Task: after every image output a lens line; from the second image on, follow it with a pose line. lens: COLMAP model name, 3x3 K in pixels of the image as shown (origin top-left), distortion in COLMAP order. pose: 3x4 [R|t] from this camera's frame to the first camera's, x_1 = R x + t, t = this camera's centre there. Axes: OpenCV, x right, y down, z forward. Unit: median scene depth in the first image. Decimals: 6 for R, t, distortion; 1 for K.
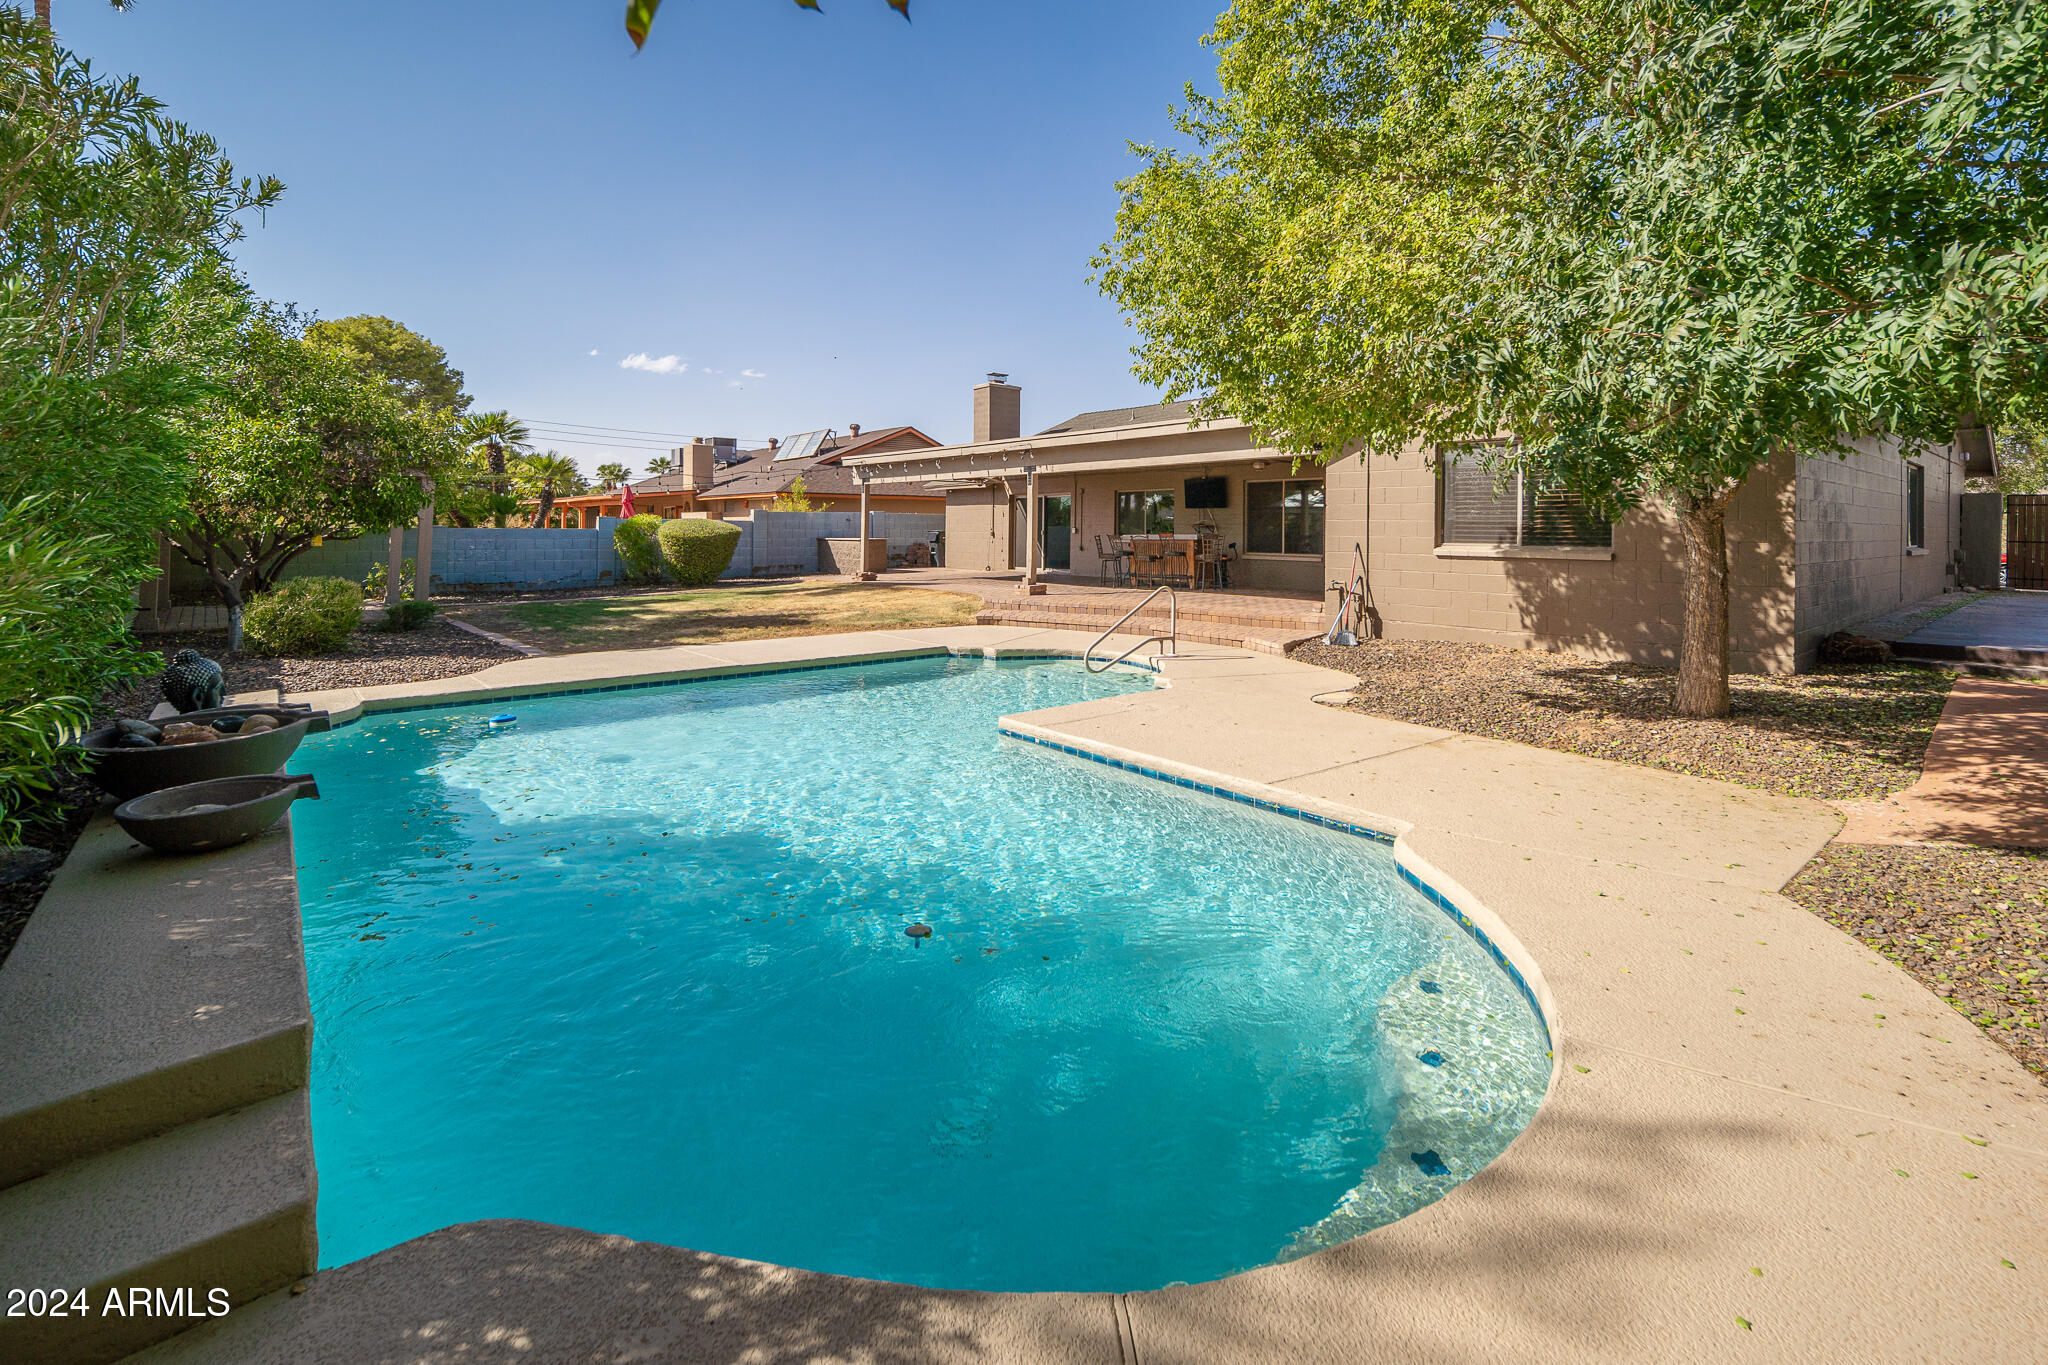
lens RADIAL K [[862.4, 0, 1024.0], [0, 862.4, 682.5], [0, 0, 1]] dist [-0.025502, -0.000155]
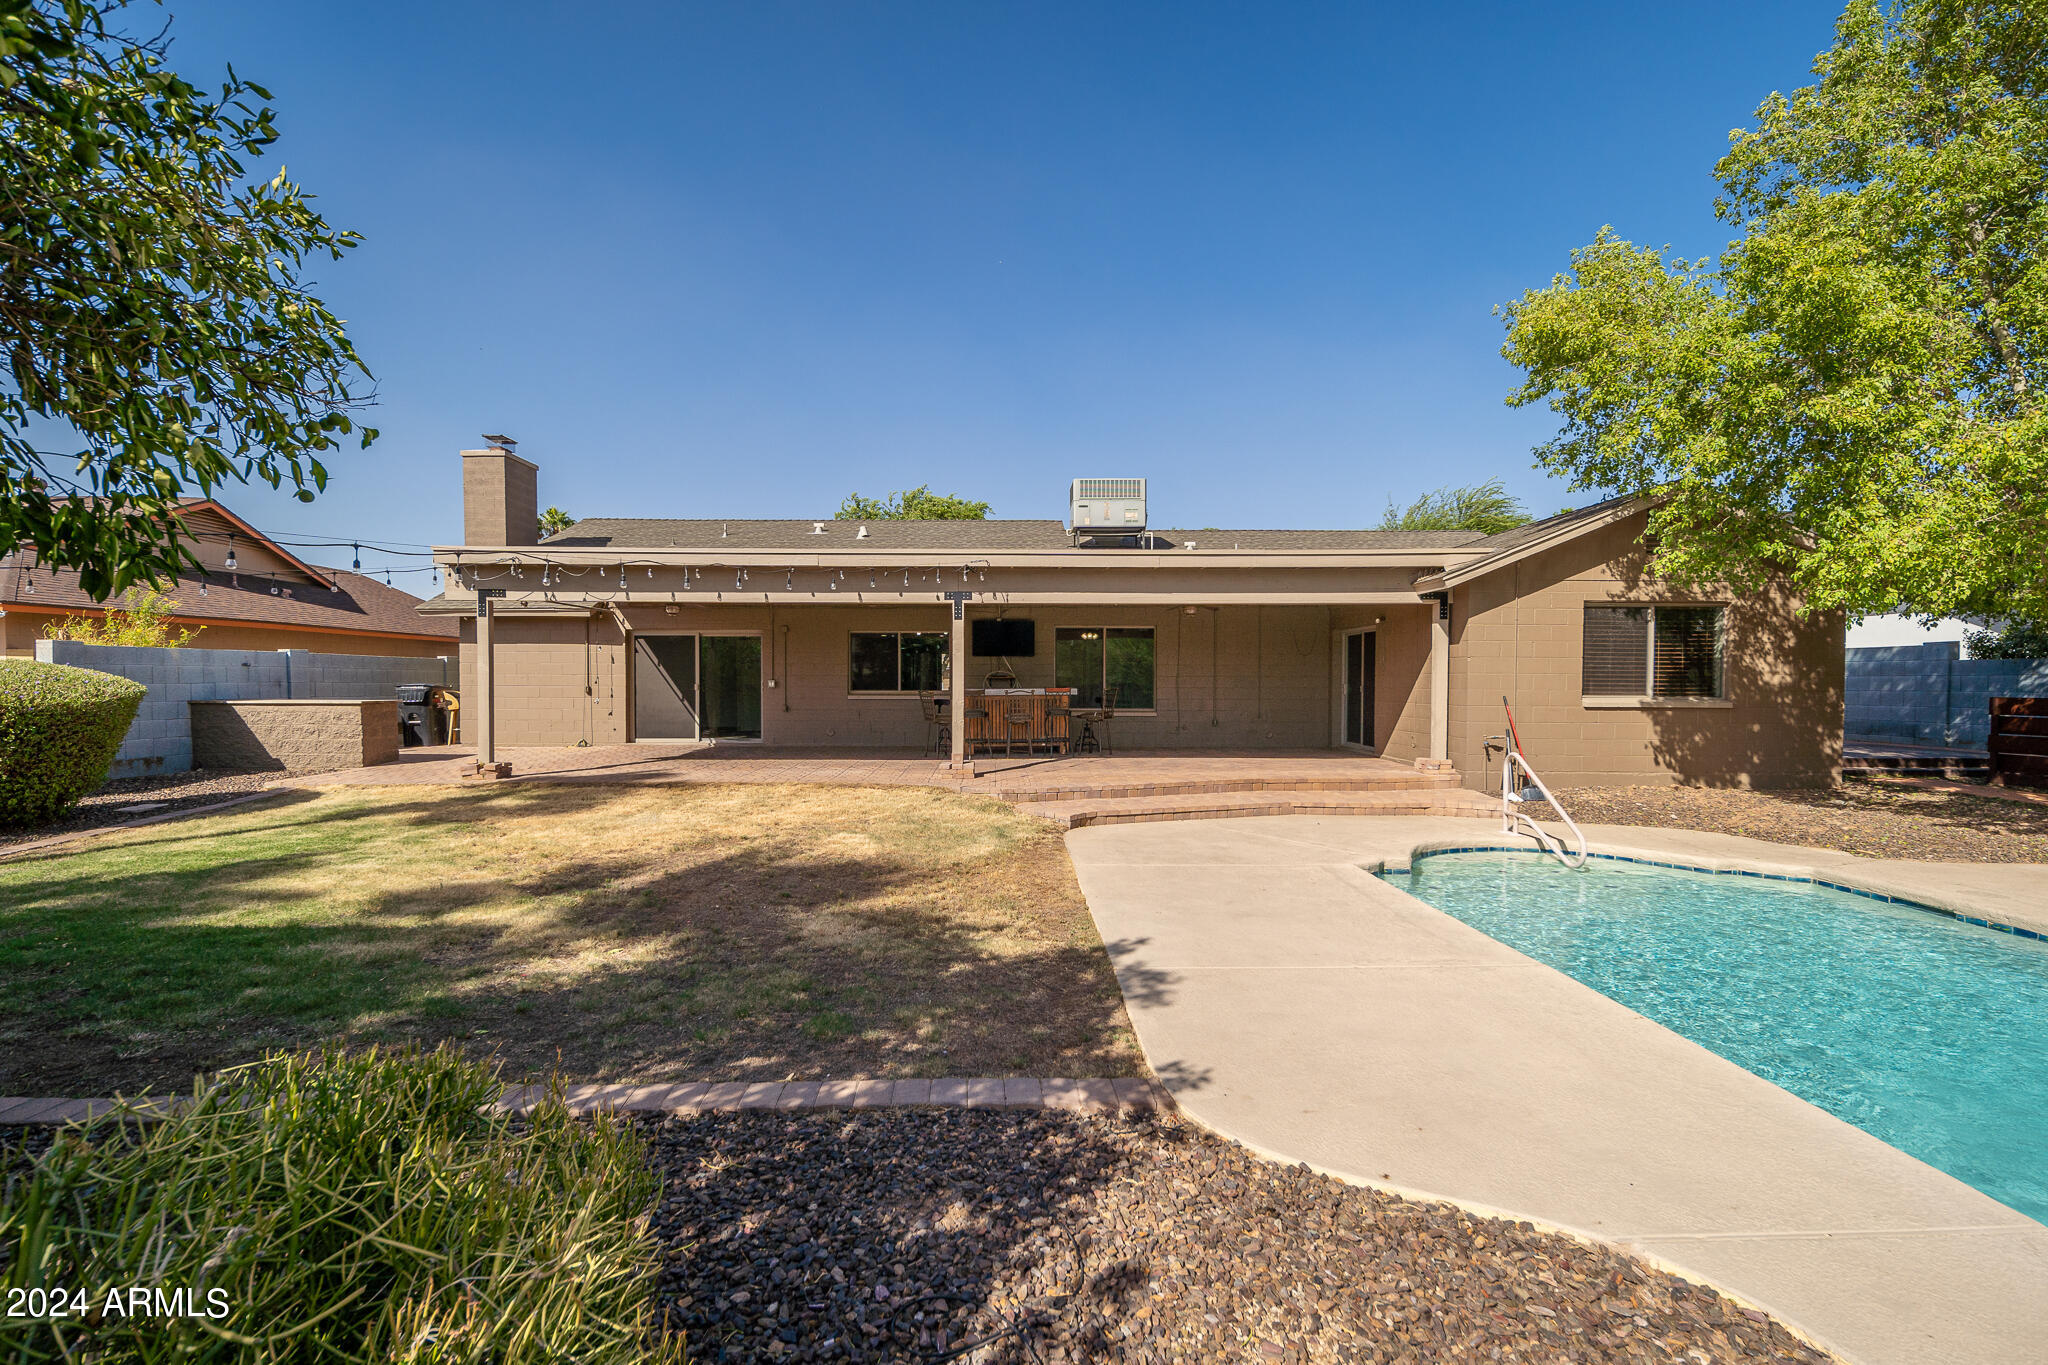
lens RADIAL K [[887.0, 0, 1016.8], [0, 887.0, 702.7], [0, 0, 1]] dist [-0.000926, -0.000124]
pose [[0.642614, -0.021699, 0.765883, -0.433608], [0.137568, 0.986622, -0.087473, -0.081837], [-0.753739, 0.161573, 0.637002, 0.452045]]
